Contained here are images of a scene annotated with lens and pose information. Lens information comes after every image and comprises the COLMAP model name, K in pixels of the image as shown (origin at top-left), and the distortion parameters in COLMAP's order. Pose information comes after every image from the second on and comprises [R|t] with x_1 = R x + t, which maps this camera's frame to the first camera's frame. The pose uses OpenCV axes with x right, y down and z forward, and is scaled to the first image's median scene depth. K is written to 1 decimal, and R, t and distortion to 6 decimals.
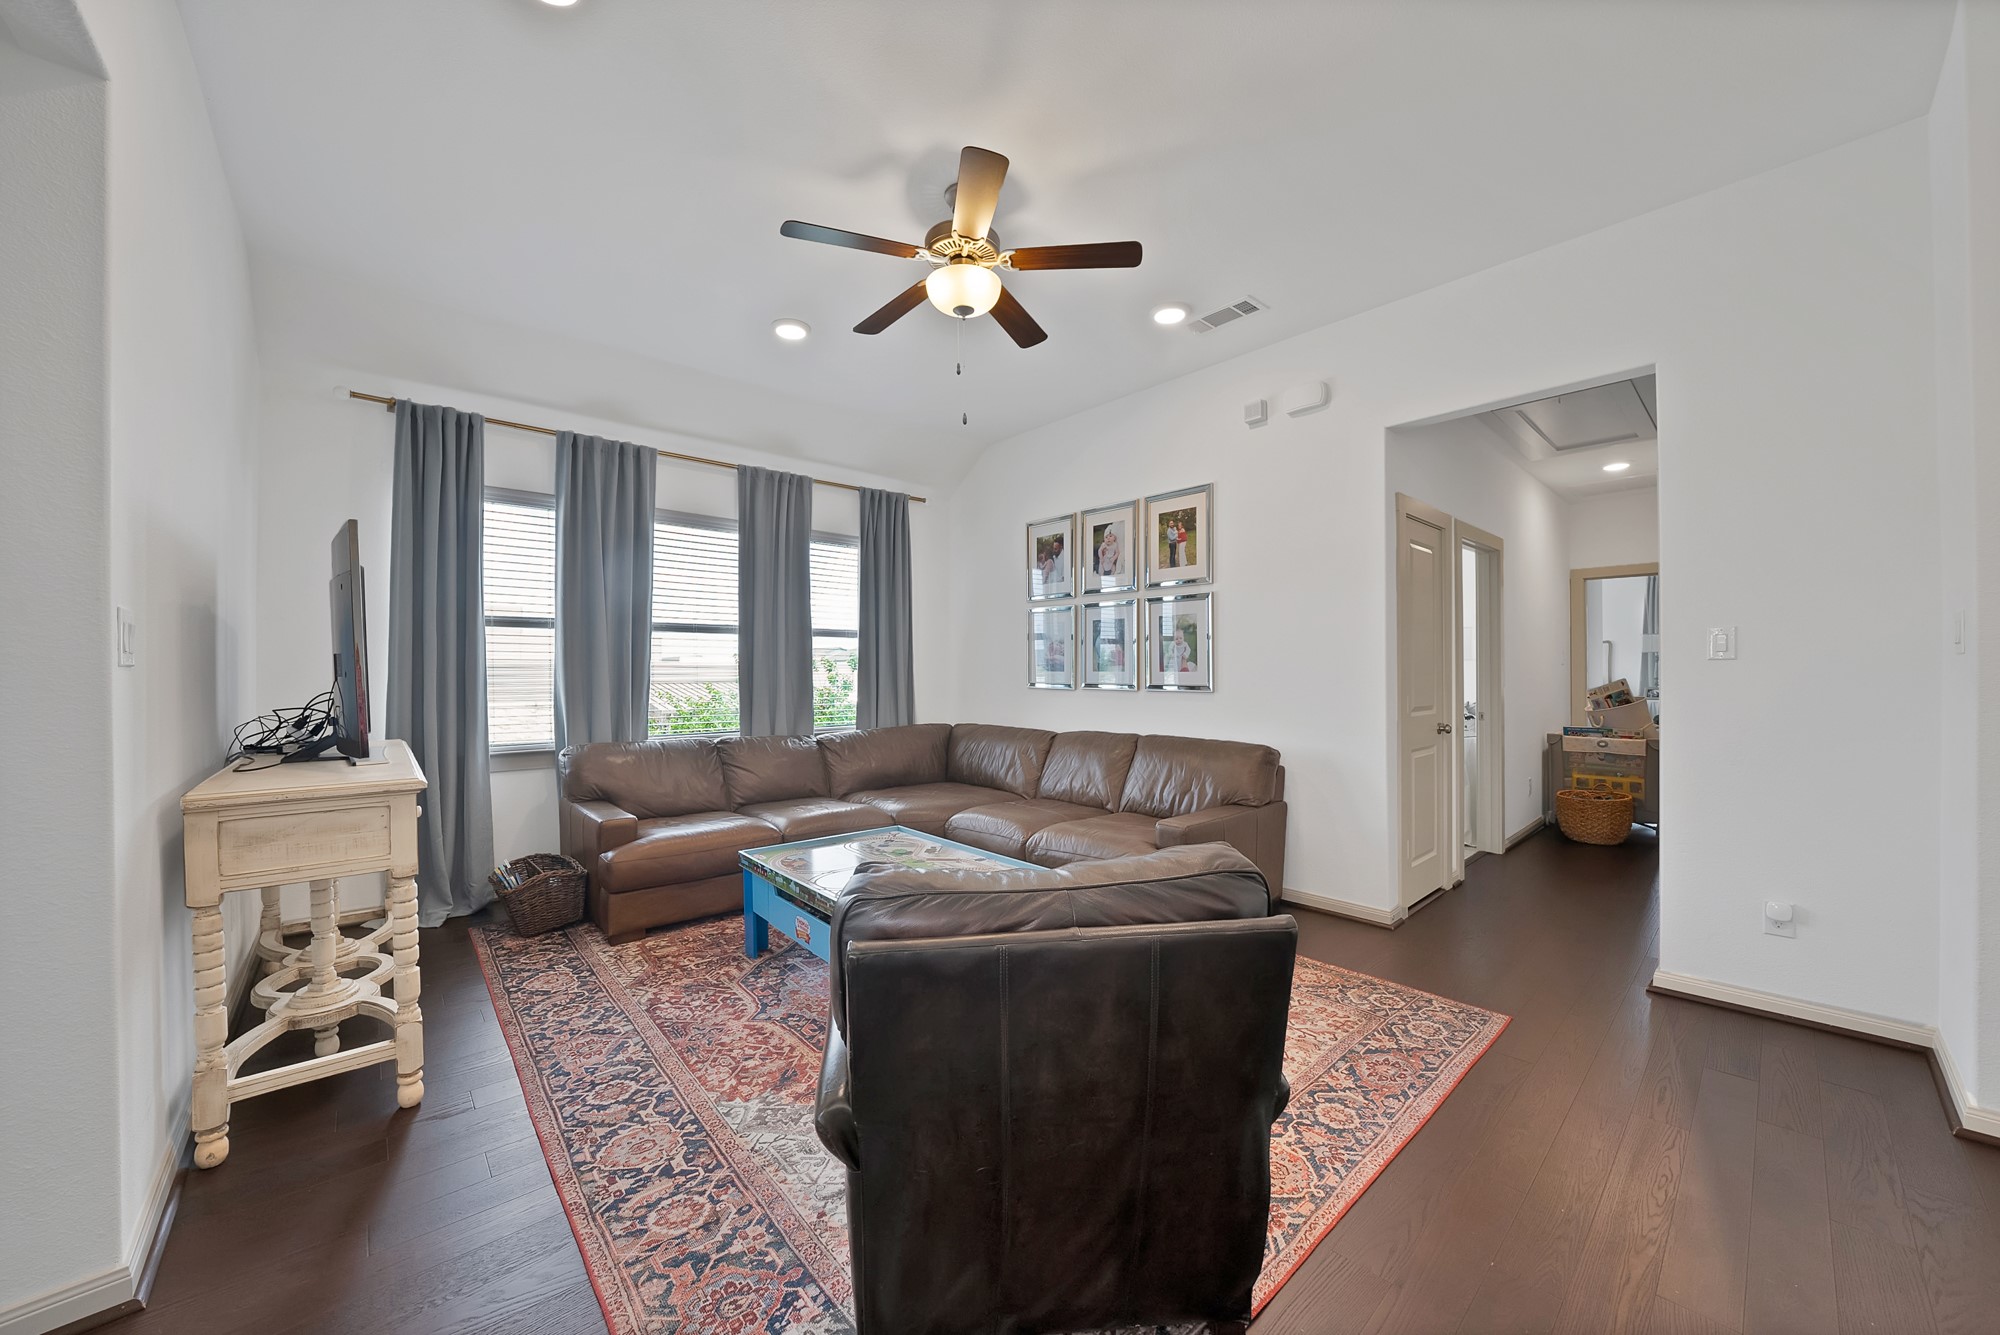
lens RADIAL K [[715.4, 0, 993.7], [0, 715.4, 672.8], [0, 0, 1]] dist [-0.018991, 0.000052]
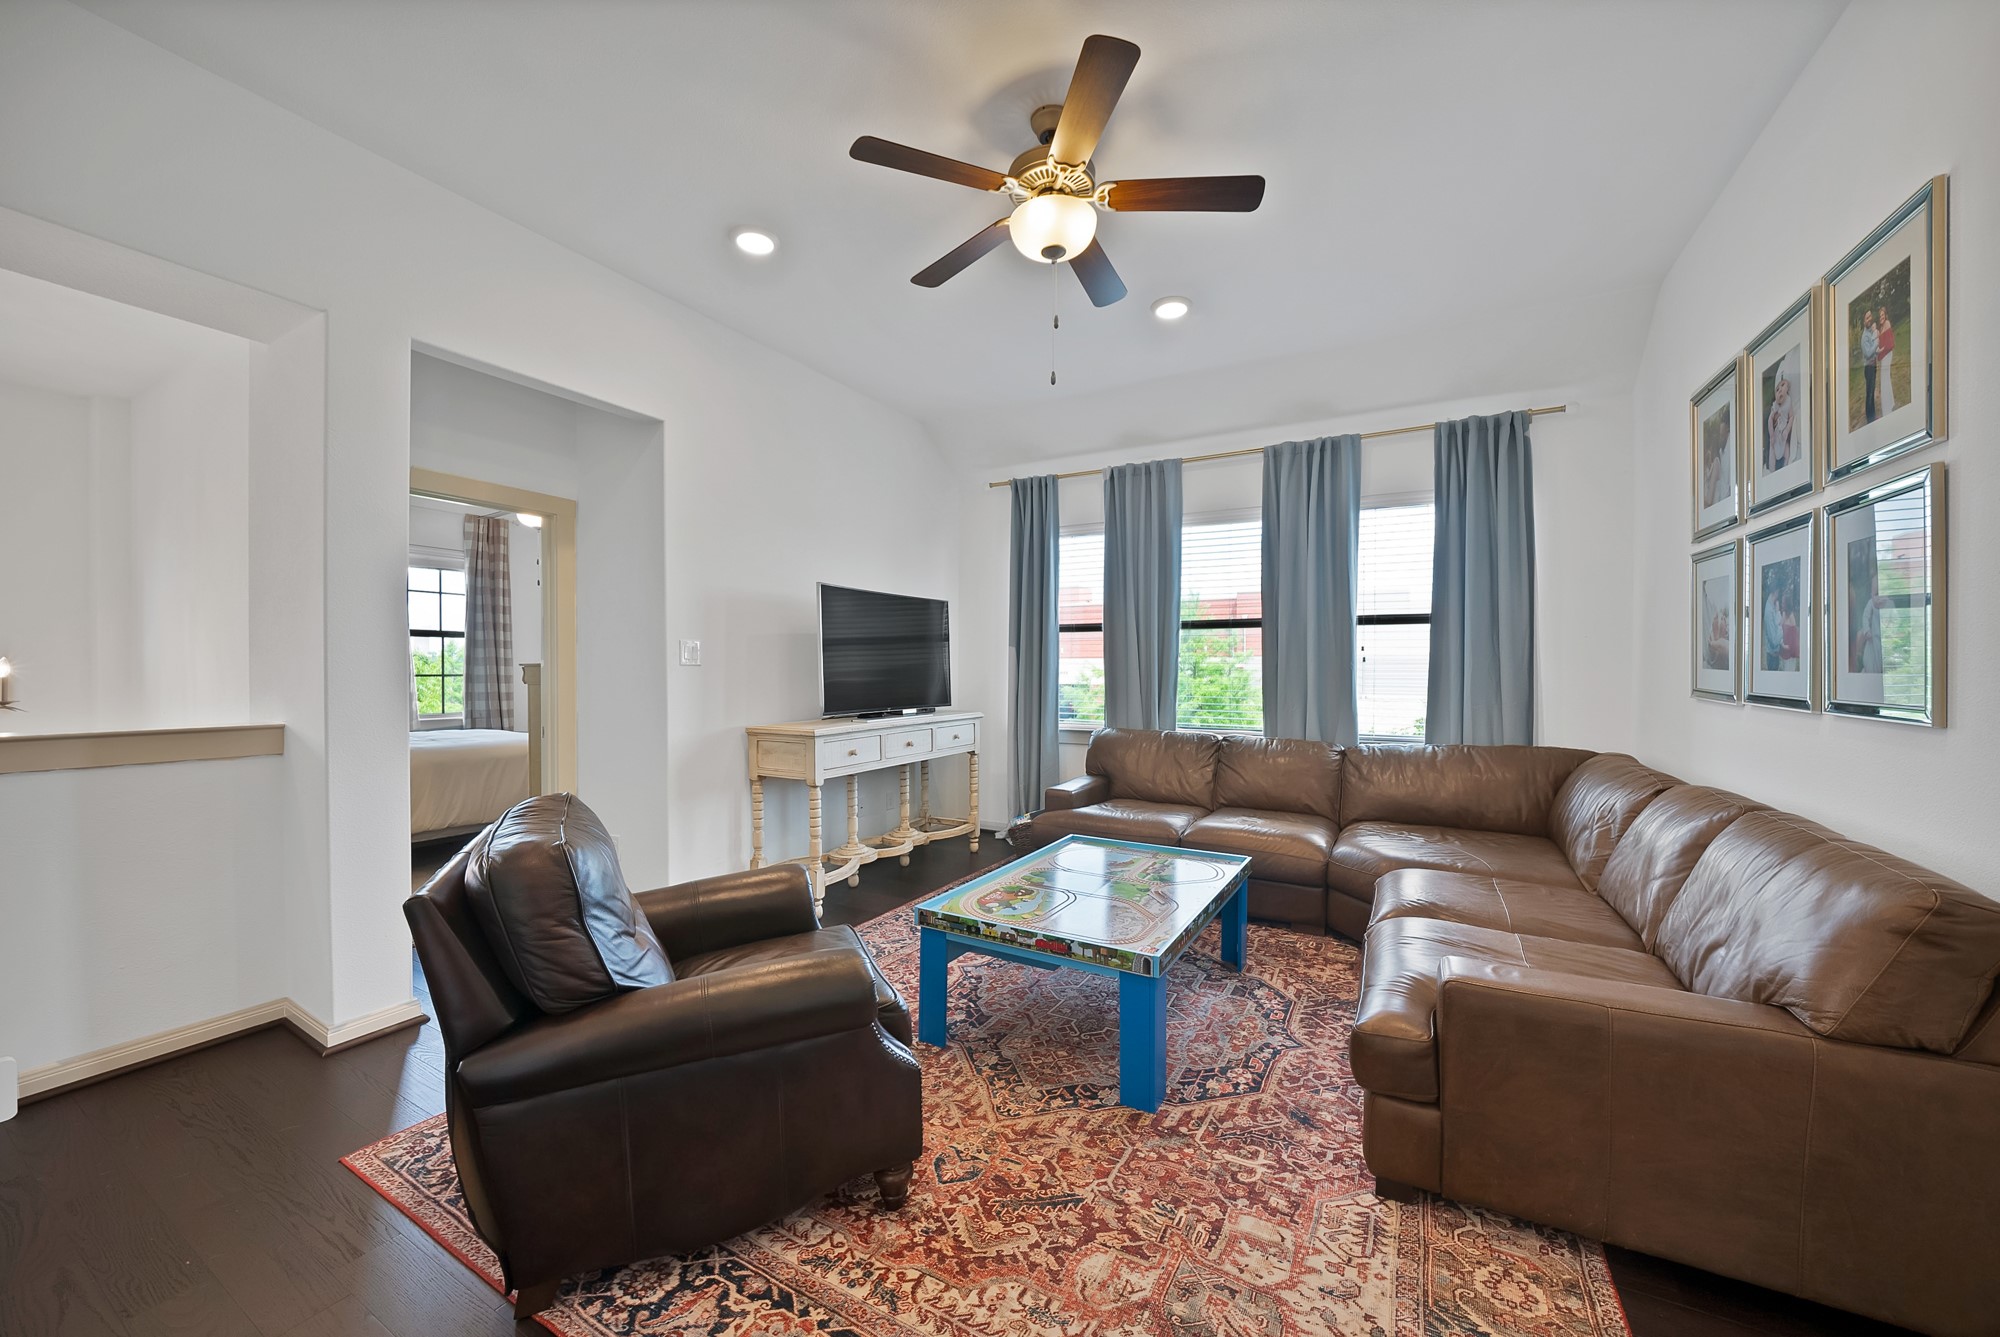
lens RADIAL K [[715.4, 0, 993.7], [0, 715.4, 673.8], [0, 0, 1]] dist [-0.018991, 0.000052]
pose [[0.346666, 0.012864, -0.937900, 0.413624], [-0.005521, 0.999917, 0.011674, -0.002464], [0.937972, 0.001132, 0.346708, 0.348453]]
